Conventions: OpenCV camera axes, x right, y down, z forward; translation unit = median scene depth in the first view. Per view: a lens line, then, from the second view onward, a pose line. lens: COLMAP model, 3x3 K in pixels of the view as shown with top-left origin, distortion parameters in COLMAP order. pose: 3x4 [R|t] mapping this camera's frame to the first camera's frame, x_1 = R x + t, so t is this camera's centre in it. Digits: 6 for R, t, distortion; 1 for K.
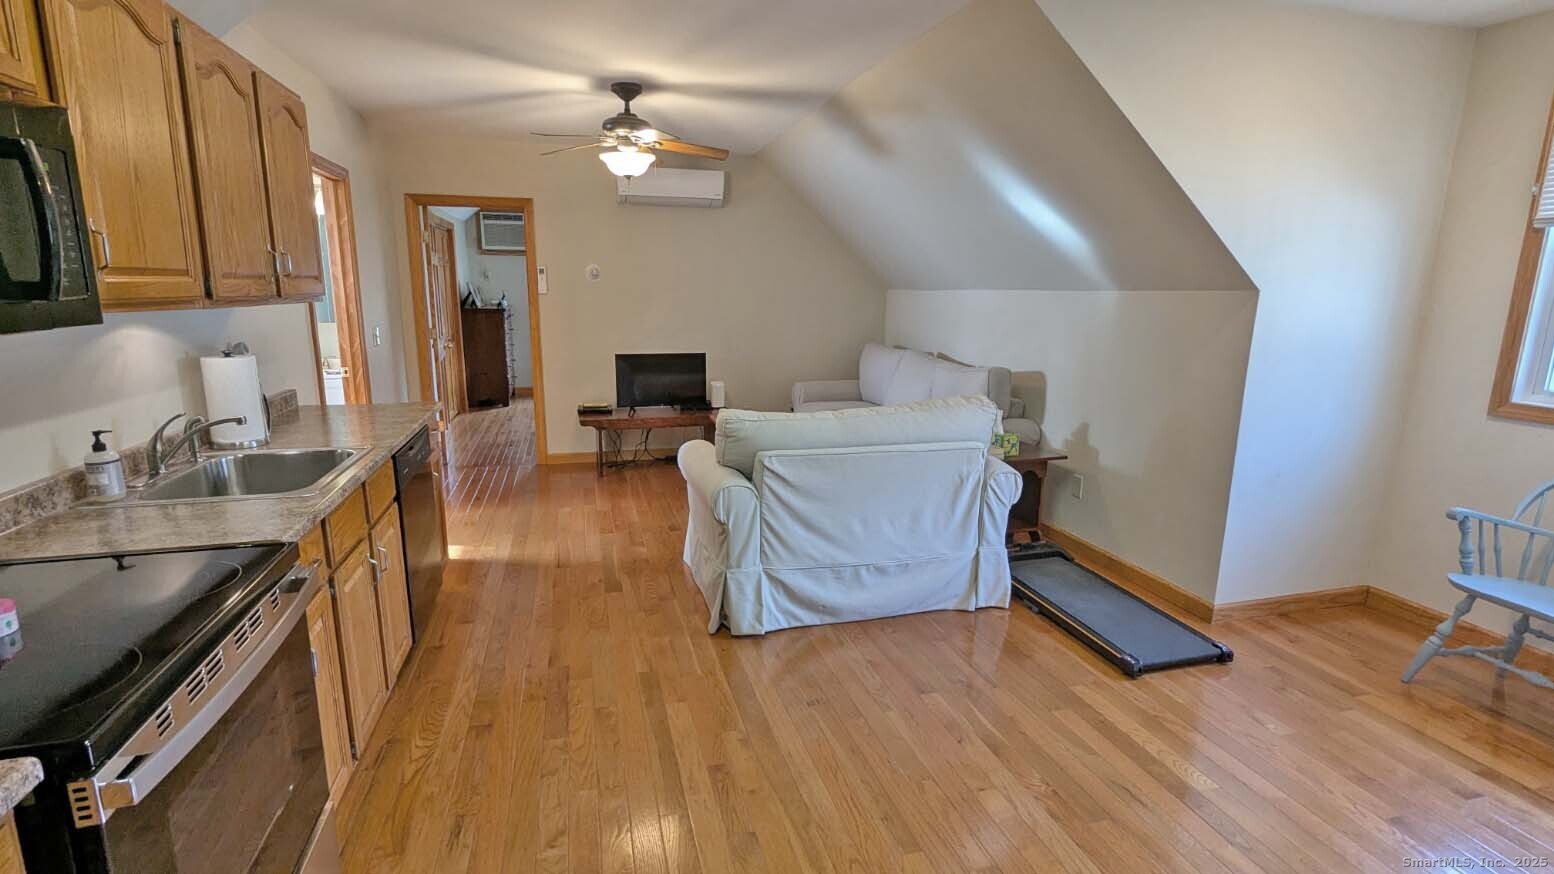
lens RADIAL K [[724.5, 0, 777.0], [0, 724.5, 437.0], [0, 0, 1]] dist [-0.000247, -0.000009]
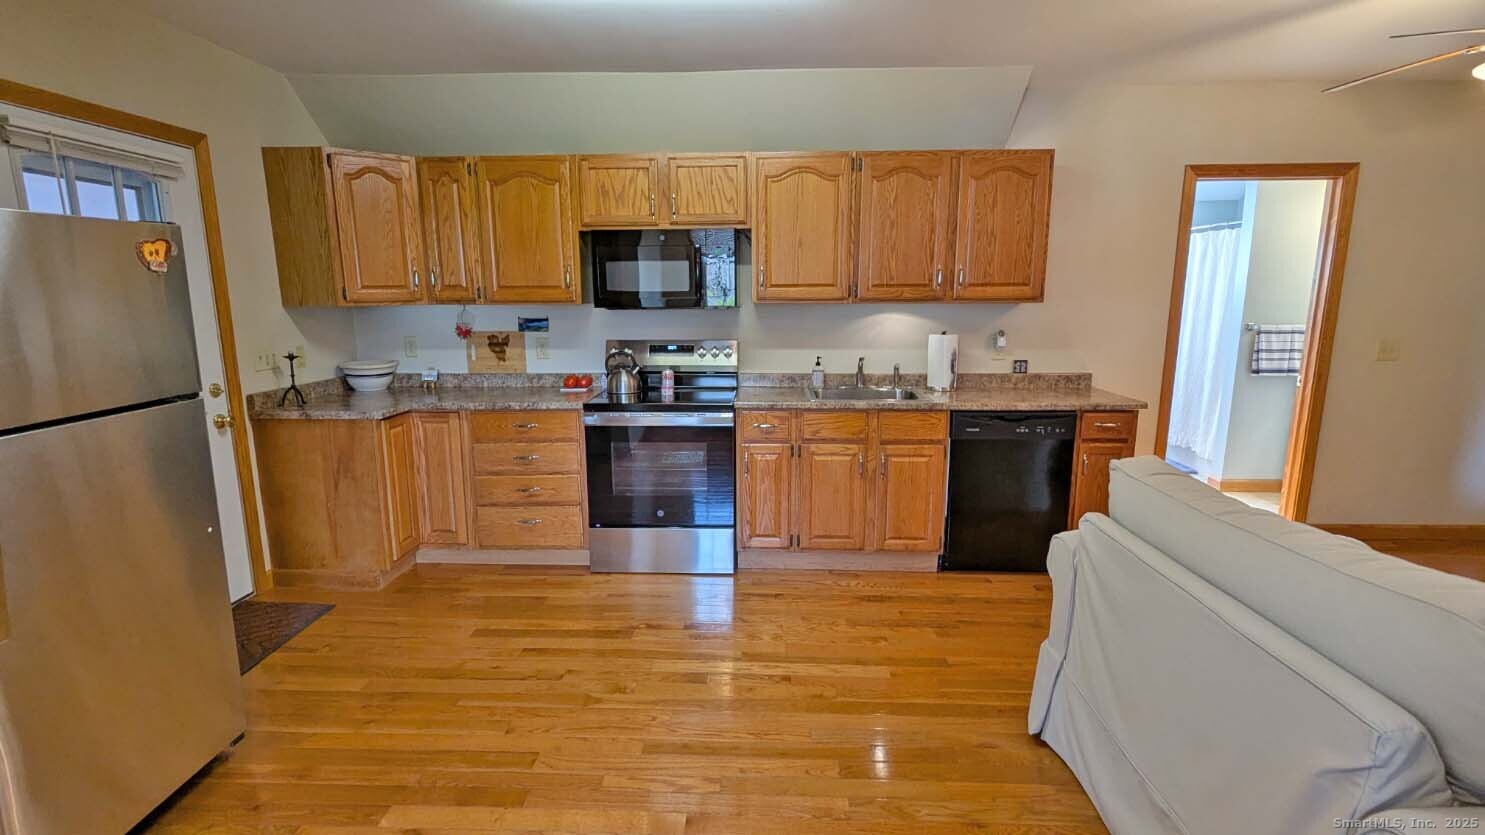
lens RADIAL K [[707.8, 0, 742.5], [0, 707.8, 417.5], [0, 0, 1]] dist [0.000262, 0.000038]
pose [[-0.292086, 0.162787, -0.942436, 0.972557], [-0.189804, 0.955941, 0.223945, -0.217435], [0.937369, 0.244290, -0.248319, 1.083849]]
